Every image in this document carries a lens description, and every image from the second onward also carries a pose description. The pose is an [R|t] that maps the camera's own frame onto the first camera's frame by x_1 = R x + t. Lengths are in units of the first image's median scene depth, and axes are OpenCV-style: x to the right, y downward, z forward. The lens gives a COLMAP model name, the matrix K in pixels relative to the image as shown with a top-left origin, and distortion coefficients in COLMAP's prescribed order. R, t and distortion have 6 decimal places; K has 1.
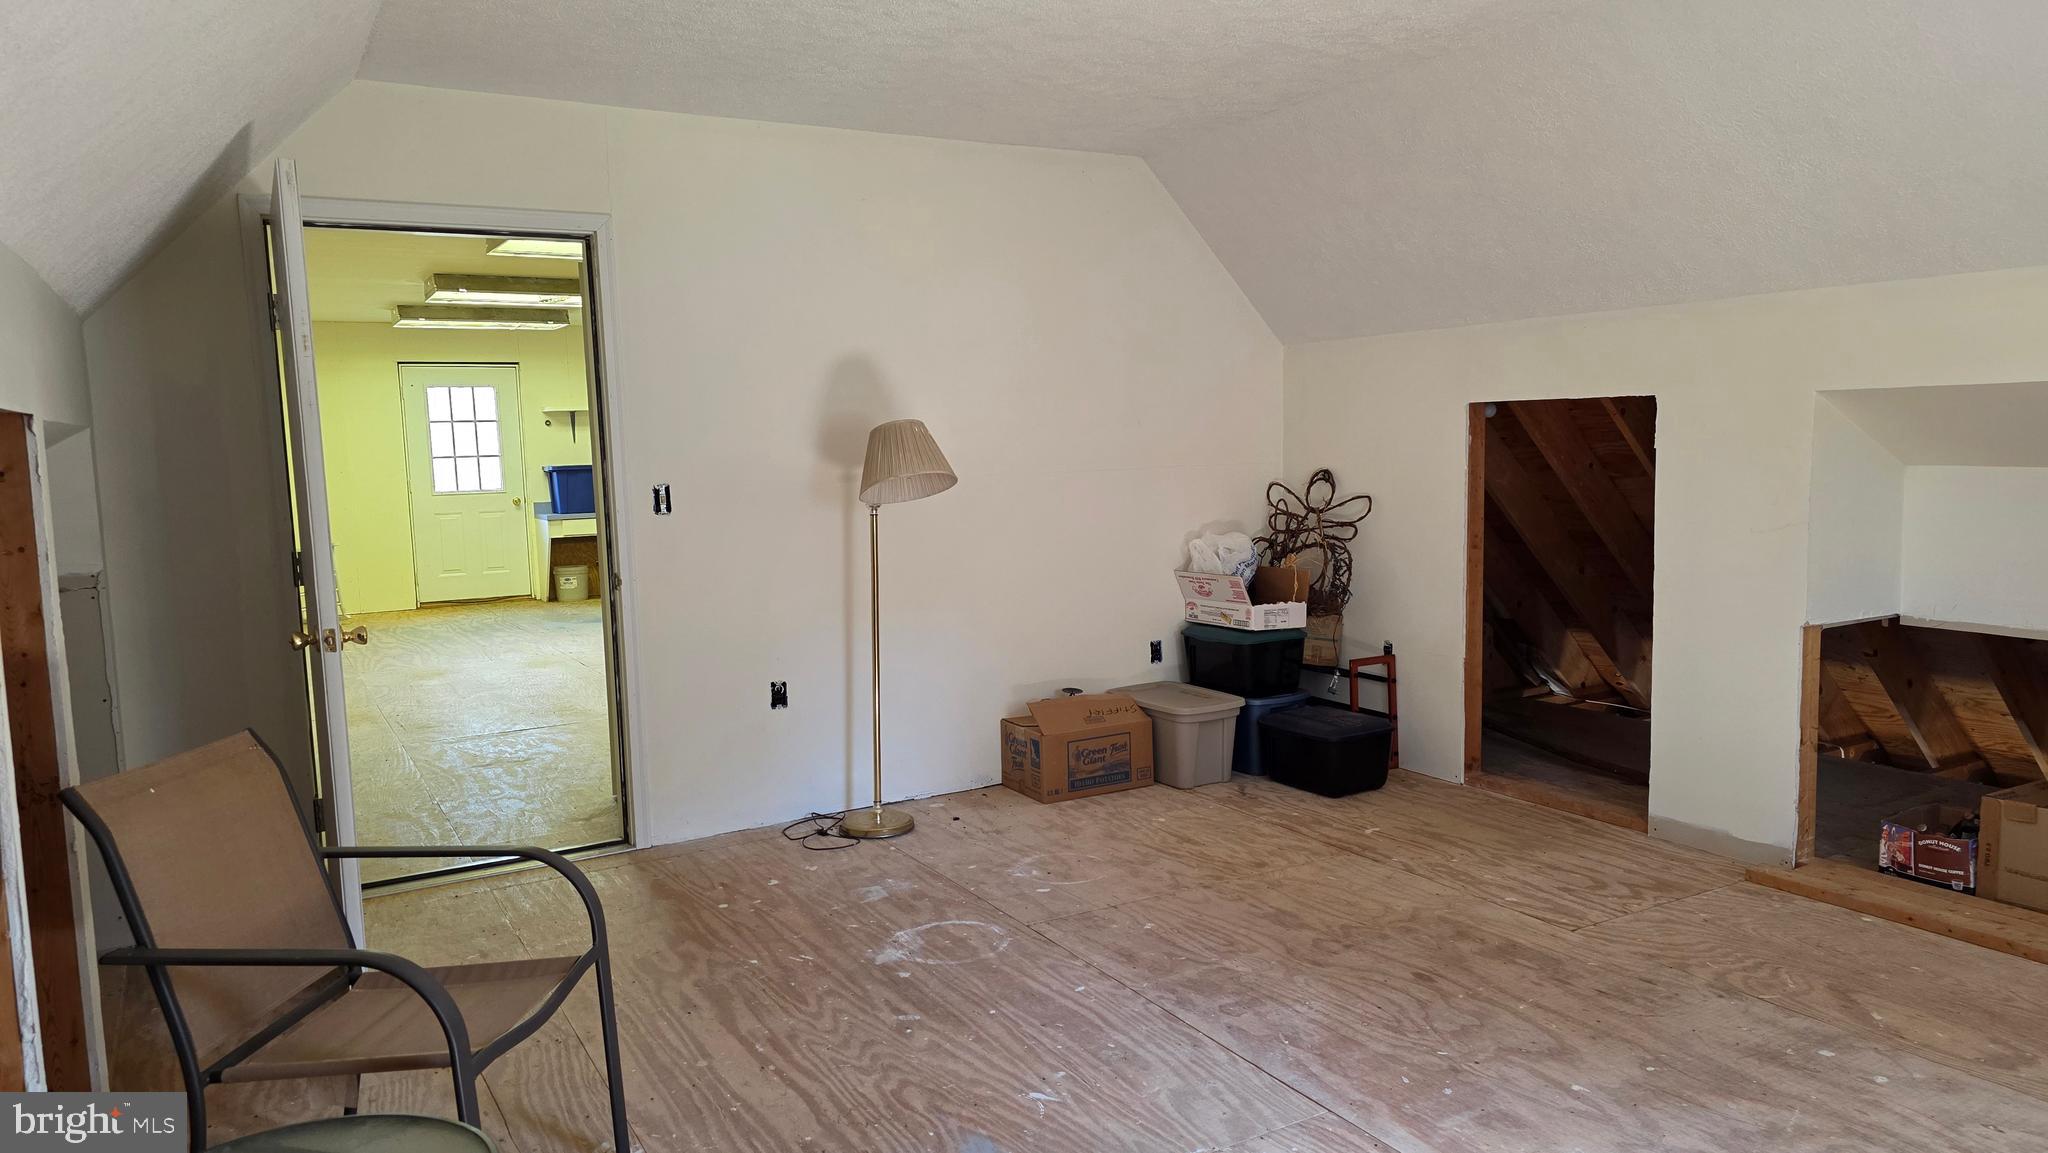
lens RADIAL K [[1387.9, 0, 1024.0], [0, 1387.9, 576.5], [0, 0, 1]] dist [0.096172, -0.128793]
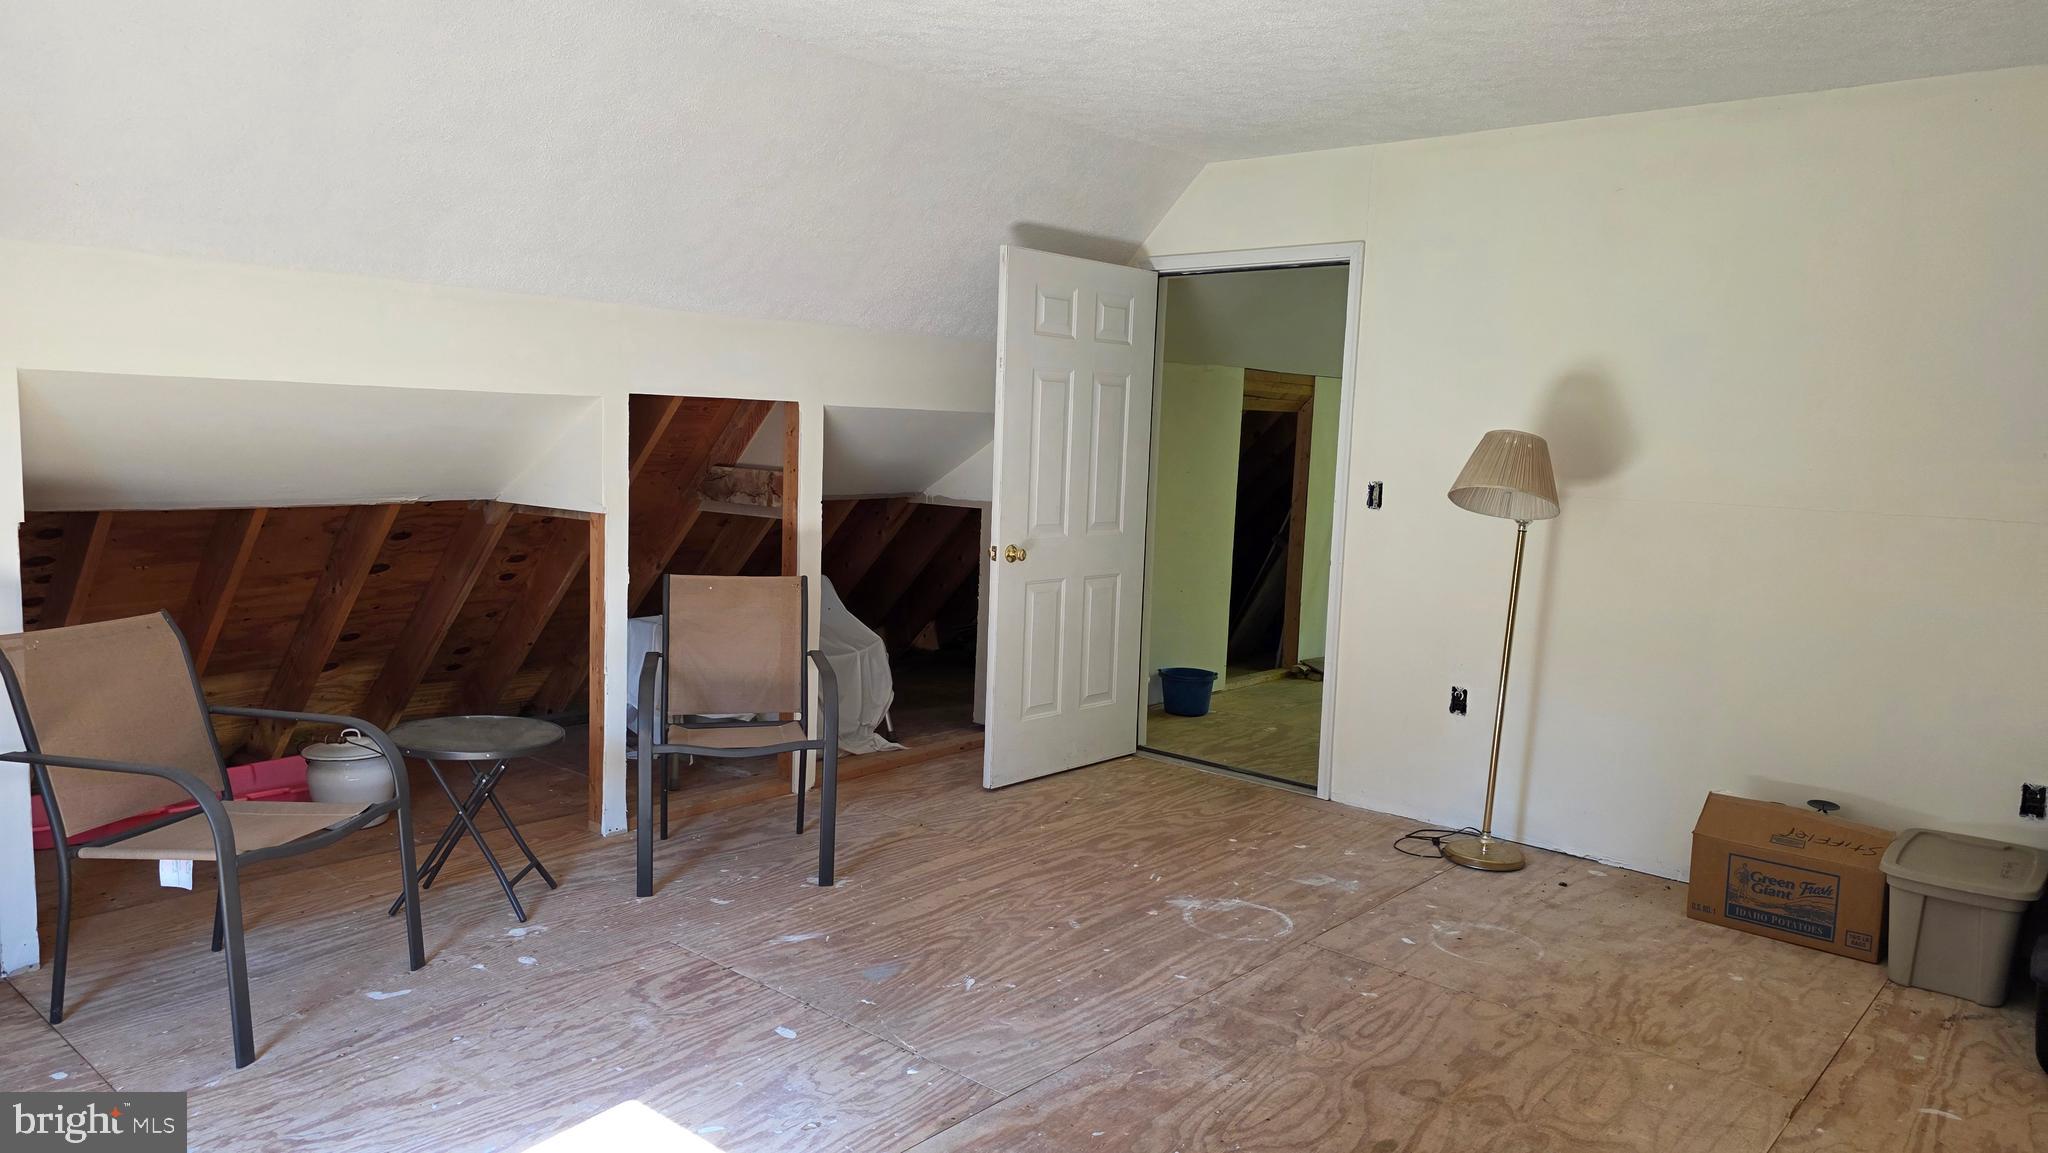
lens RADIAL K [[1387.9, 0, 1024.0], [0, 1387.9, 576.5], [0, 0, 1]] dist [0.096172, -0.128793]
pose [[0.319698, 0.143087, -0.936653, 0.754032], [-0.144862, 0.984292, 0.100920, -0.068531], [0.936381, 0.103422, 0.335404, 0.415496]]
